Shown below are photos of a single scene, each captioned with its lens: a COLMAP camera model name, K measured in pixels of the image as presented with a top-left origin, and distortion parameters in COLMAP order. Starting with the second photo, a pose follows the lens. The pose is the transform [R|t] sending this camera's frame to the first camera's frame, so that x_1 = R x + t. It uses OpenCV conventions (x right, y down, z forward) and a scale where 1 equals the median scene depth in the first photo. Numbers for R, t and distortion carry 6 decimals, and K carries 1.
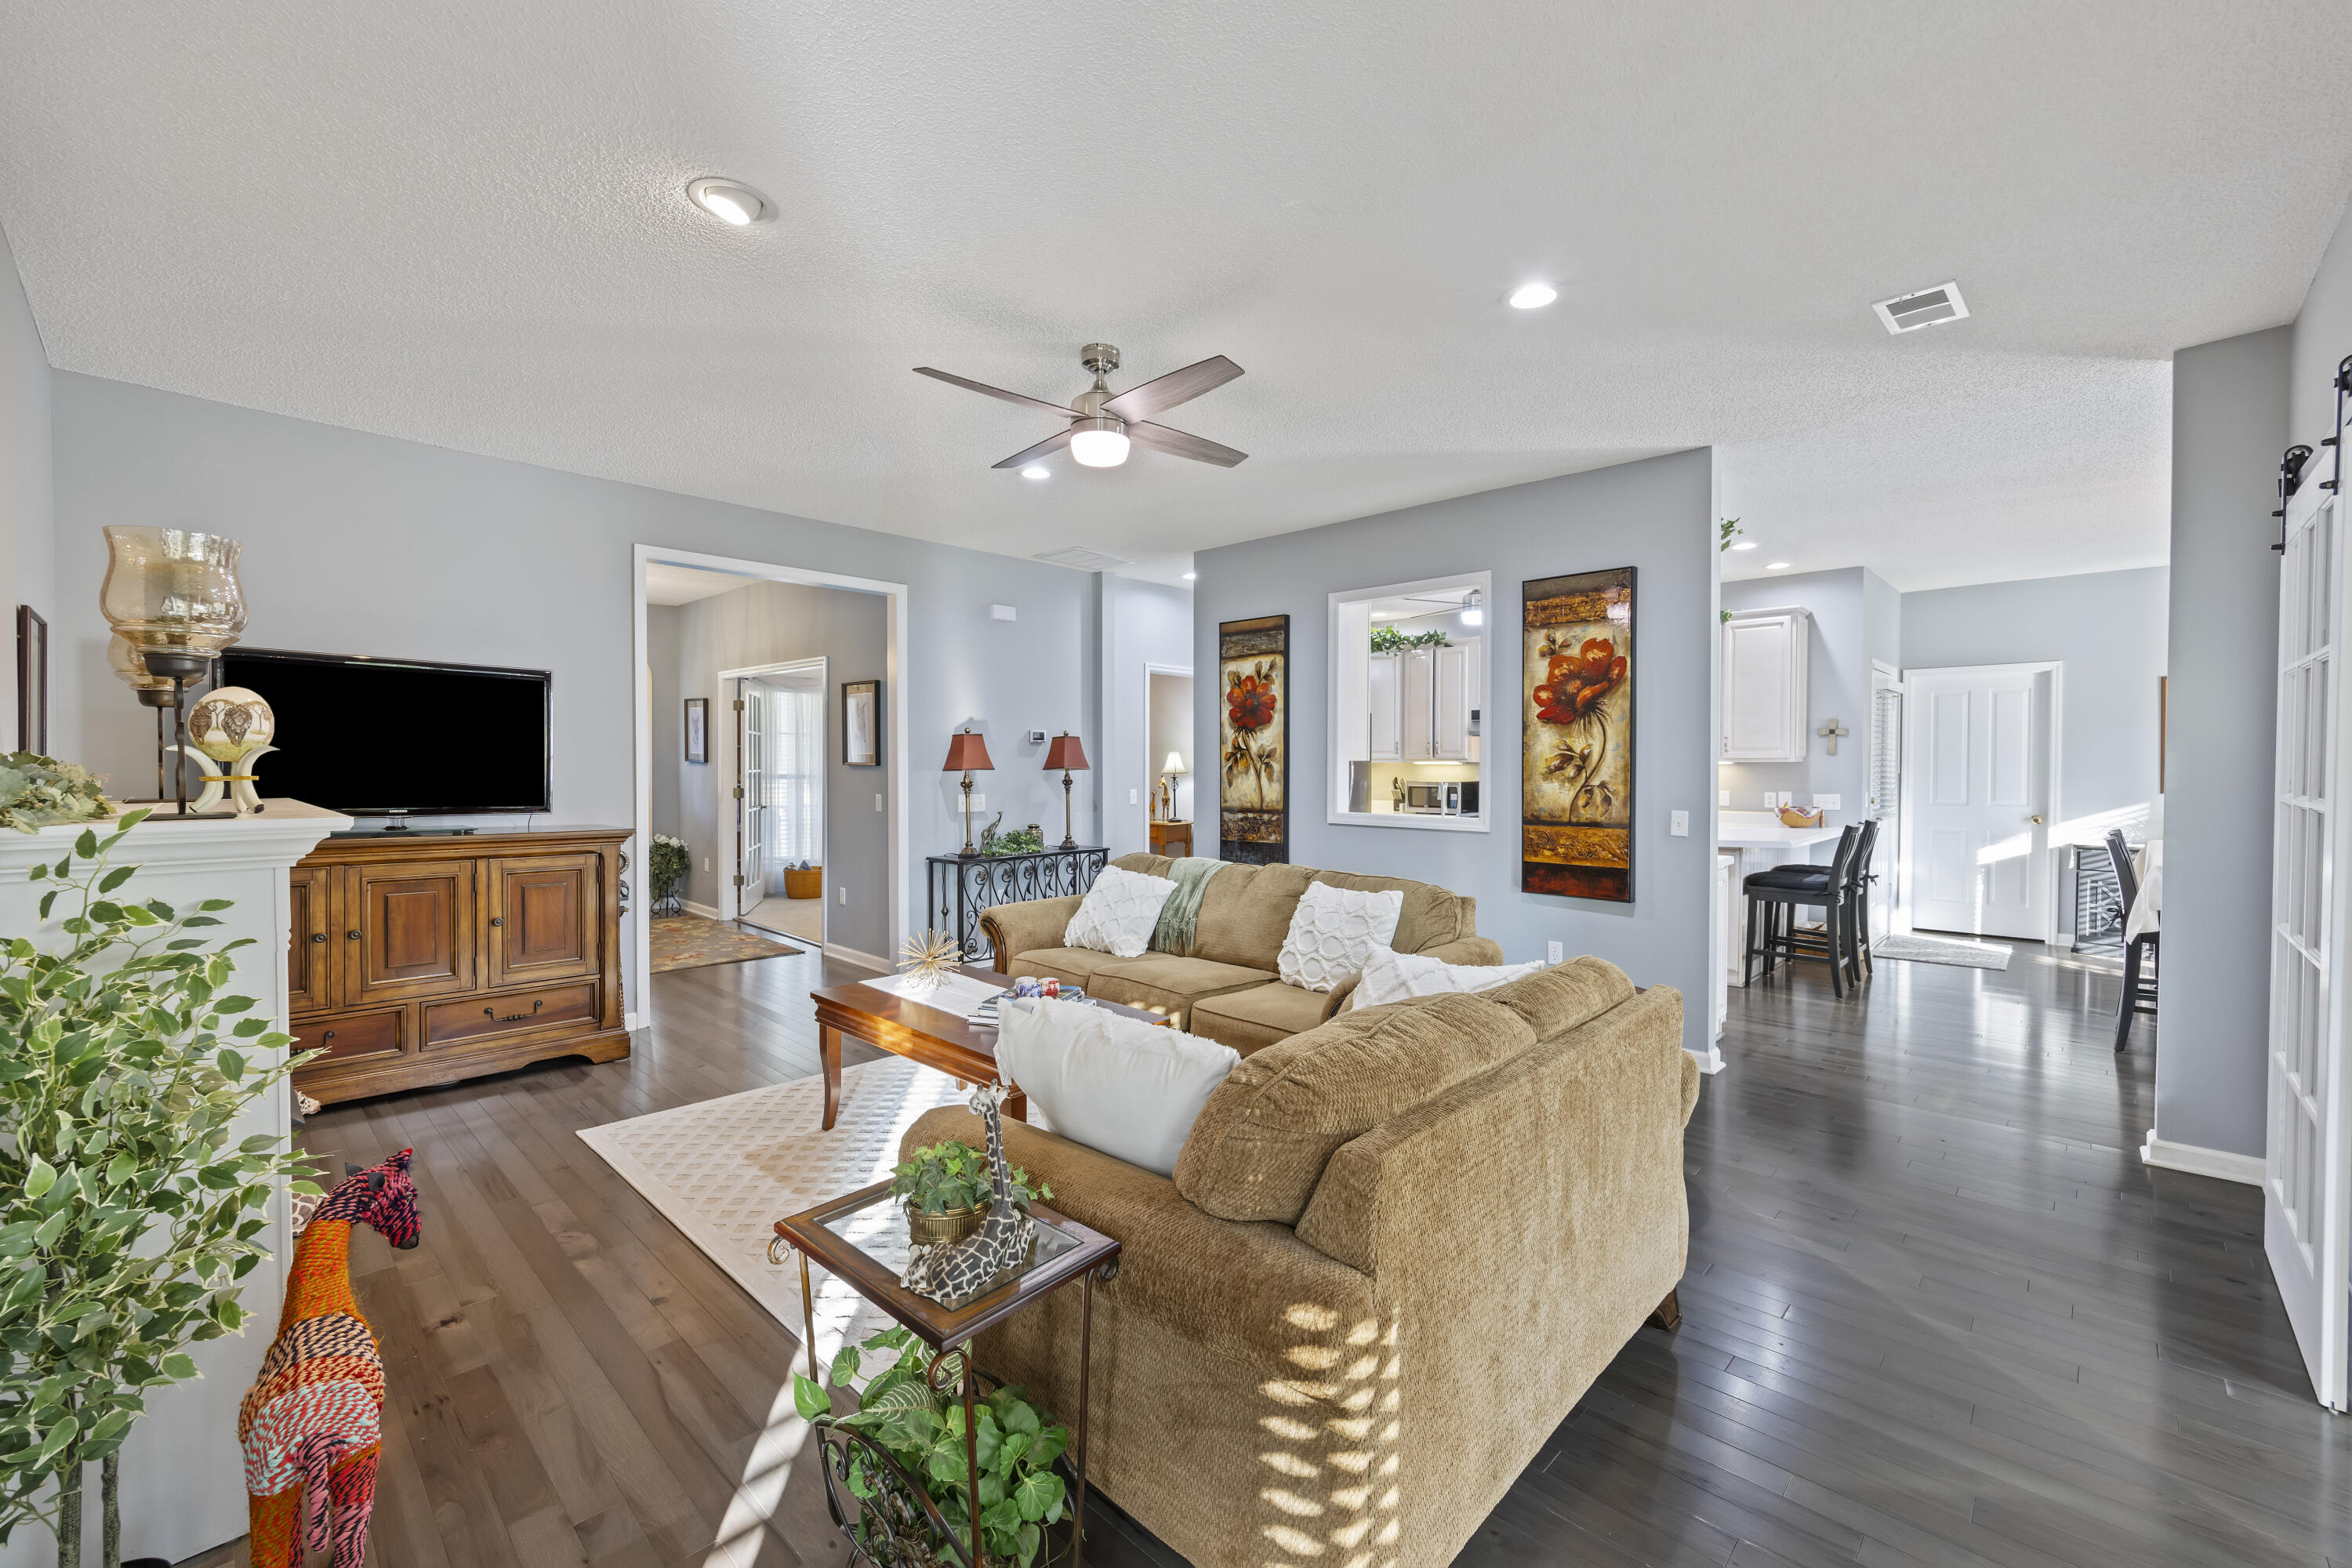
lens RADIAL K [[979.9, 0, 1170.7], [0, 979.9, 780.1], [0, 0, 1]] dist [0.002828, -0.000327]
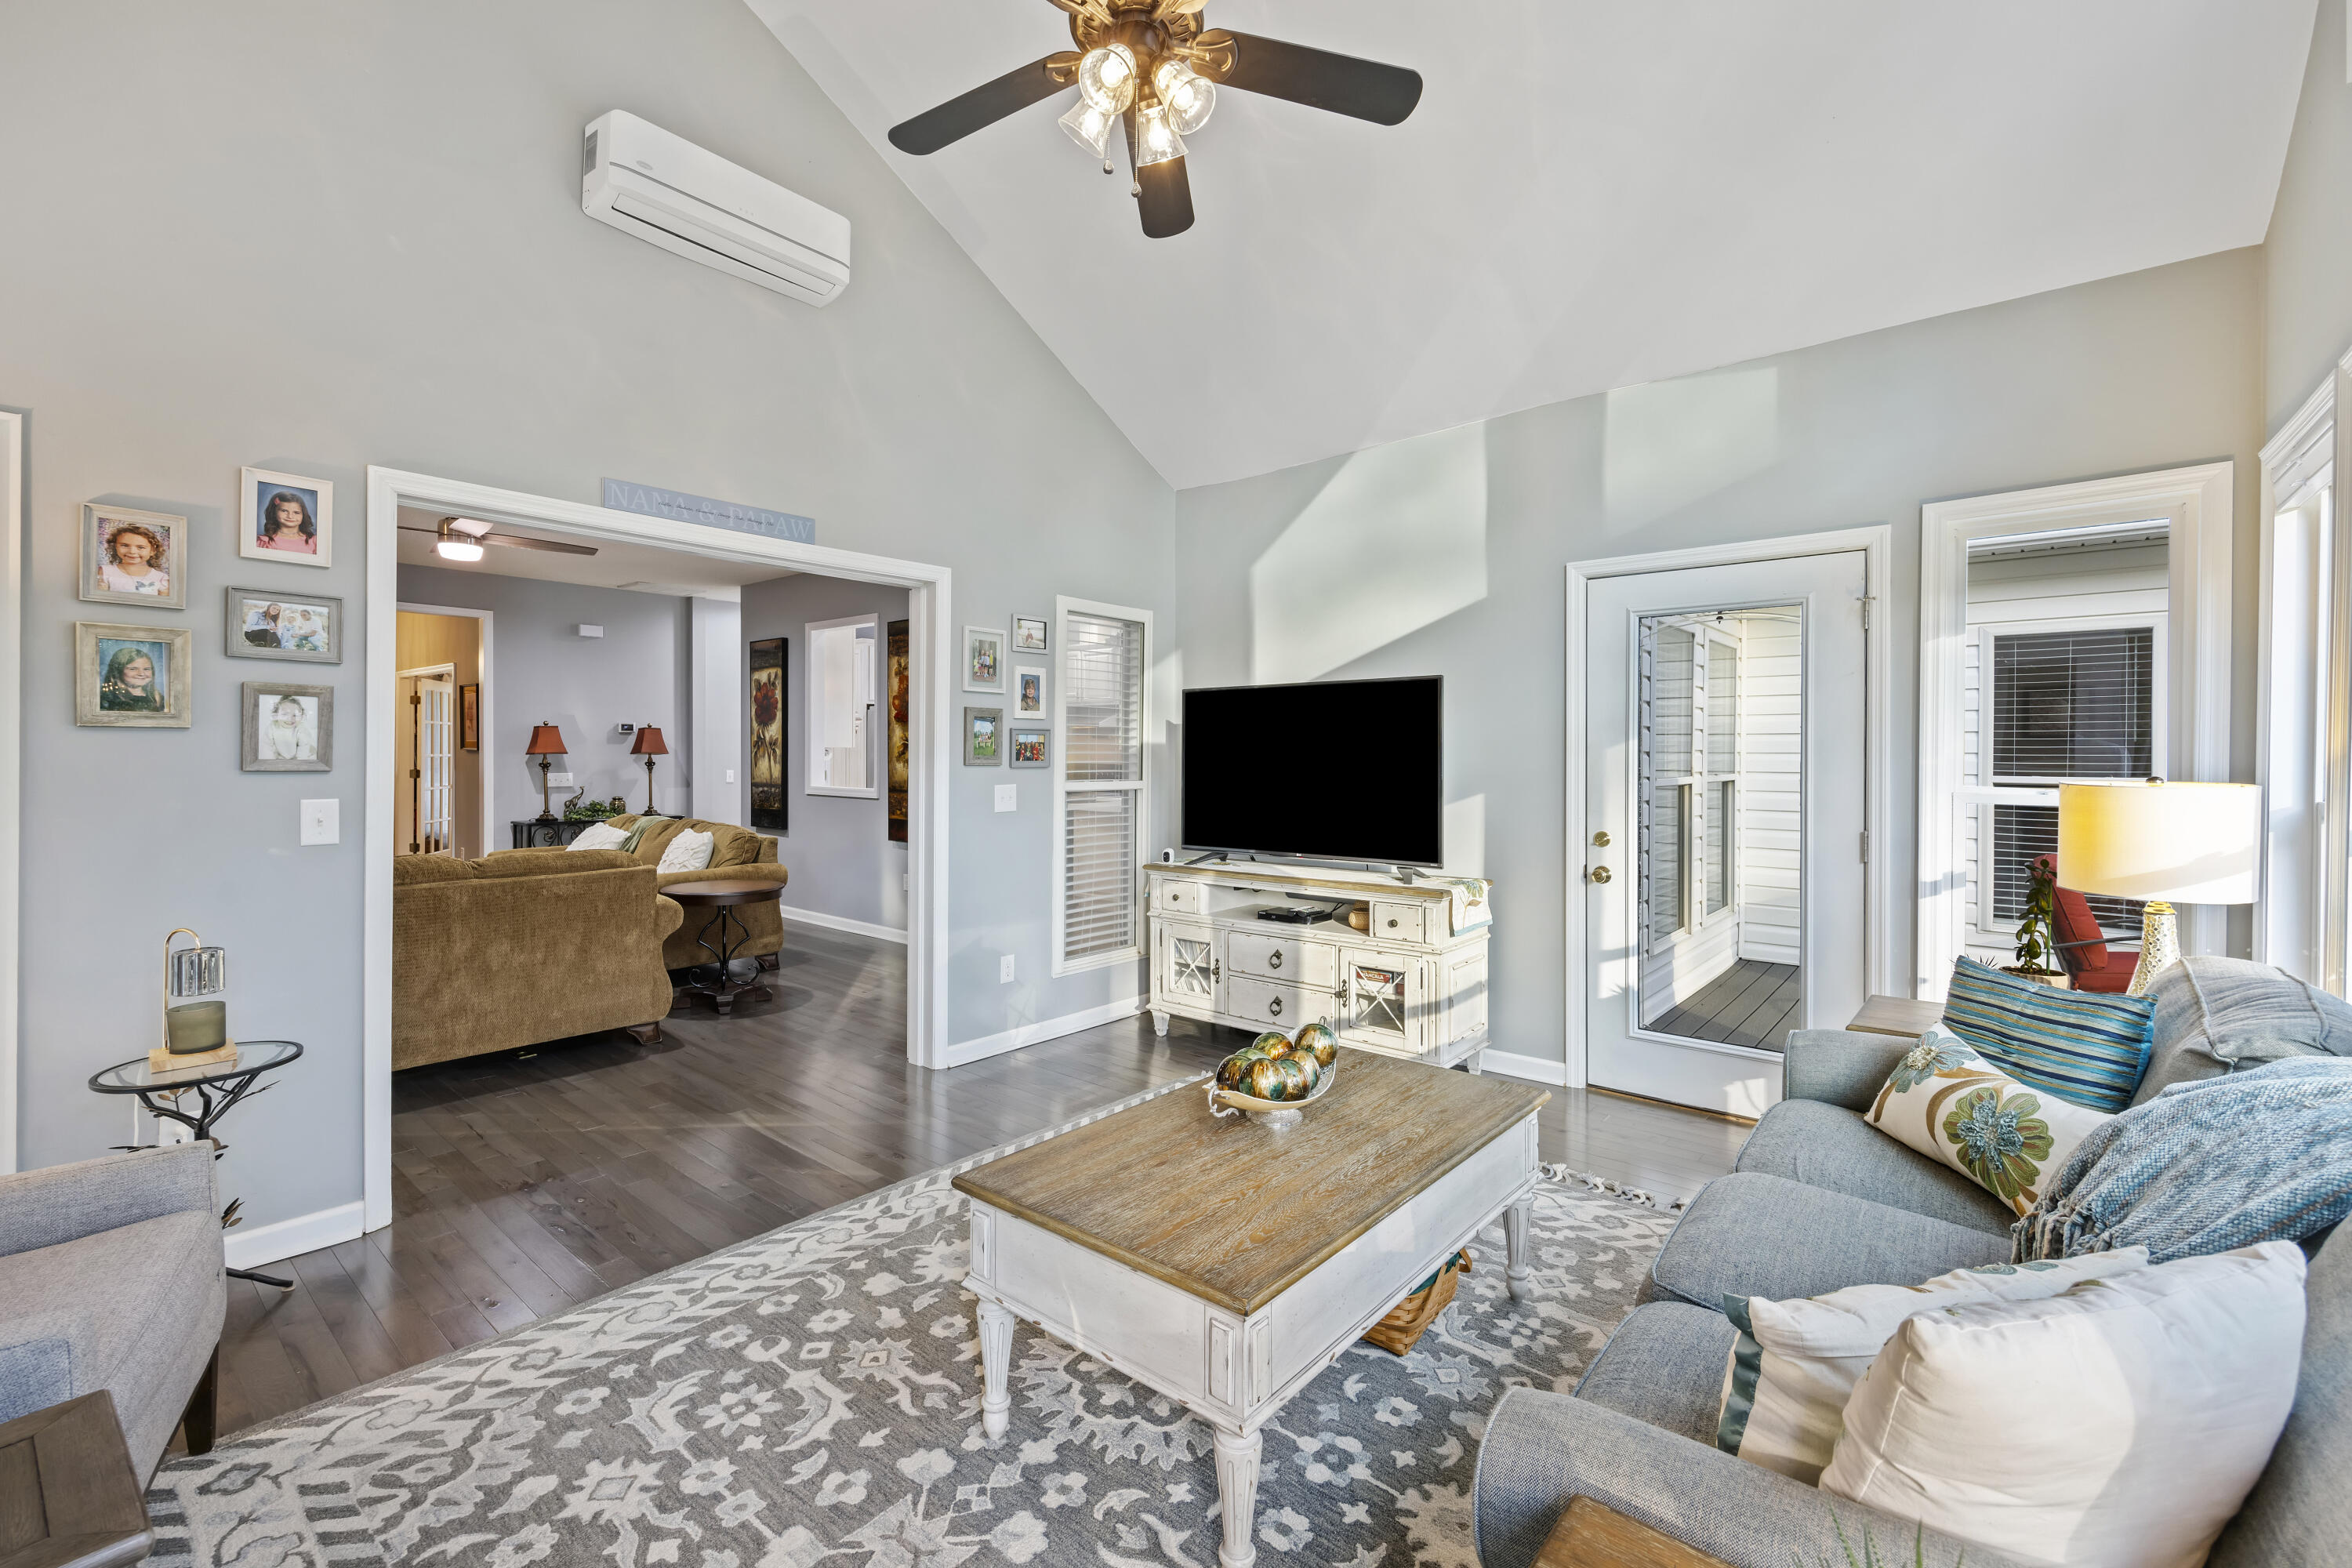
lens RADIAL K [[979.9, 0, 1141.3], [0, 979.9, 756.4], [0, 0, 1]] dist [0.002828, -0.000327]
pose [[0.997392, 0.000623, 0.072167, 0.497442], [-0.000021, 0.999965, -0.008333, 0.003724], [-0.072170, 0.008310, 0.997358, -0.354688]]
